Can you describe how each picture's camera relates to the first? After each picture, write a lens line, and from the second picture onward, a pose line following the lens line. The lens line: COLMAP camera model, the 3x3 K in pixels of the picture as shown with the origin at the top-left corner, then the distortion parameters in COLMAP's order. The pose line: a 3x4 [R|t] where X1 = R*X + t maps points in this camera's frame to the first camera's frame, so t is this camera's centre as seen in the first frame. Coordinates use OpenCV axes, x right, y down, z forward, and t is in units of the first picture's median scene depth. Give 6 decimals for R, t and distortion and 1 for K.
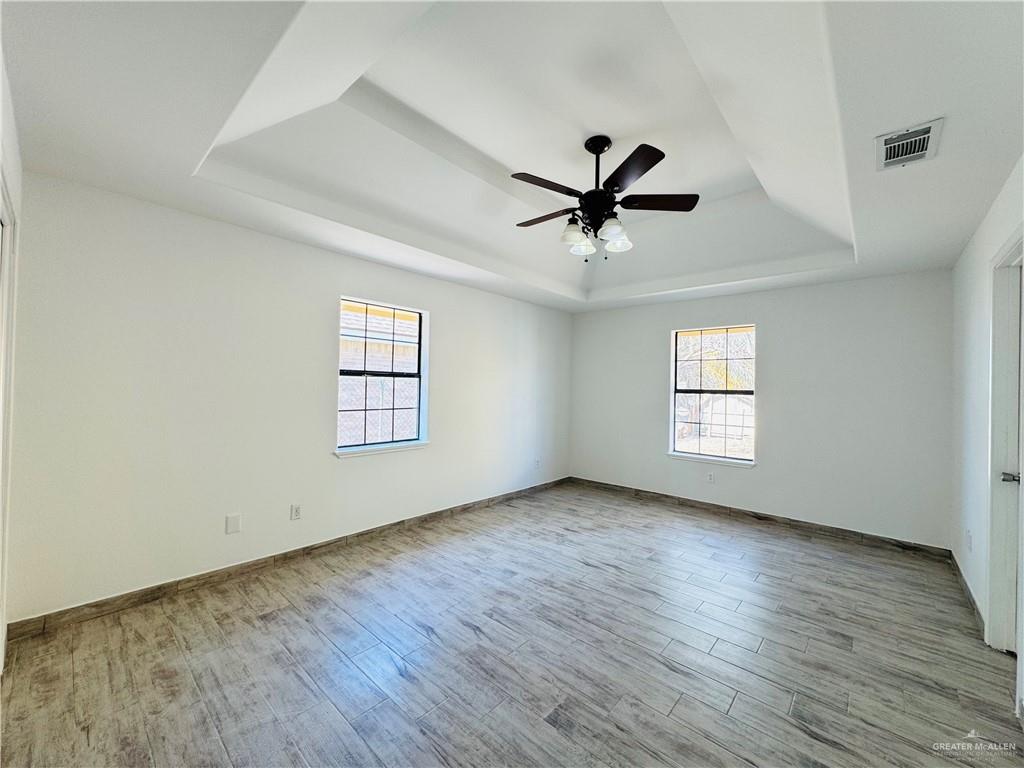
lens RADIAL K [[407.7, 0, 513.4], [0, 407.7, 383.9], [0, 0, 1]] dist [-0.005028, 0.000706]
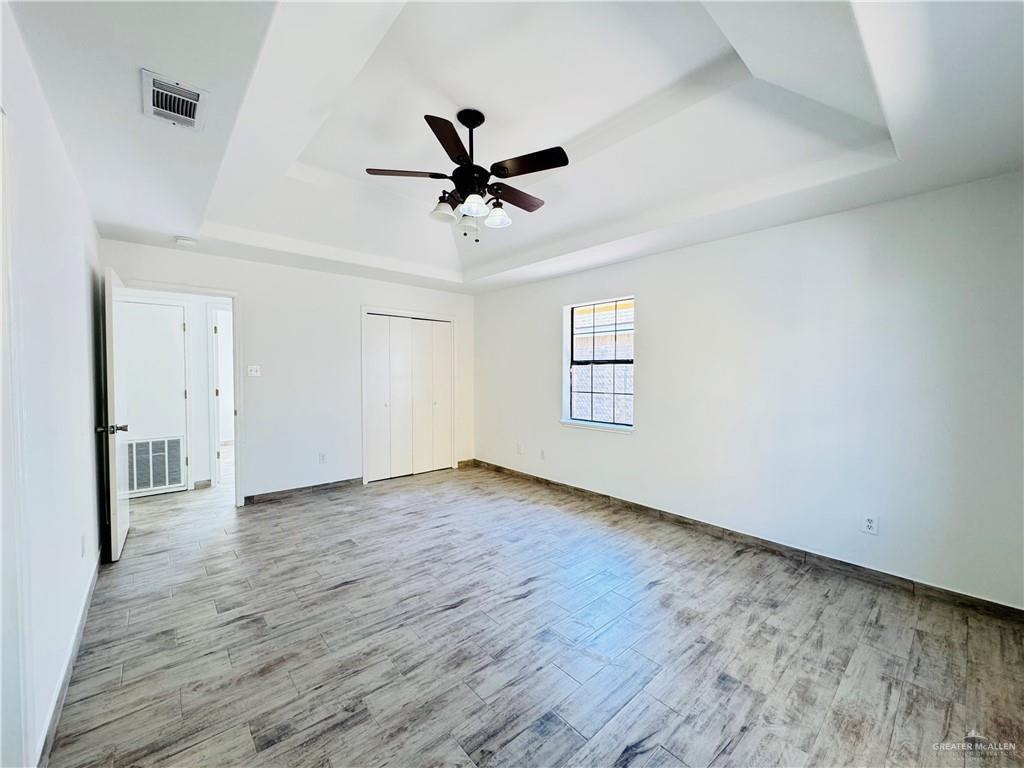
lens RADIAL K [[407.7, 0, 509.6], [0, 407.7, 380.7], [0, 0, 1]] dist [-0.005028, 0.000706]
pose [[-0.121263, -0.000459, -0.992620, 0.897114], [-0.000798, 1.000000, -0.000365, 0.030589], [0.992620, 0.000748, -0.121264, 0.929118]]
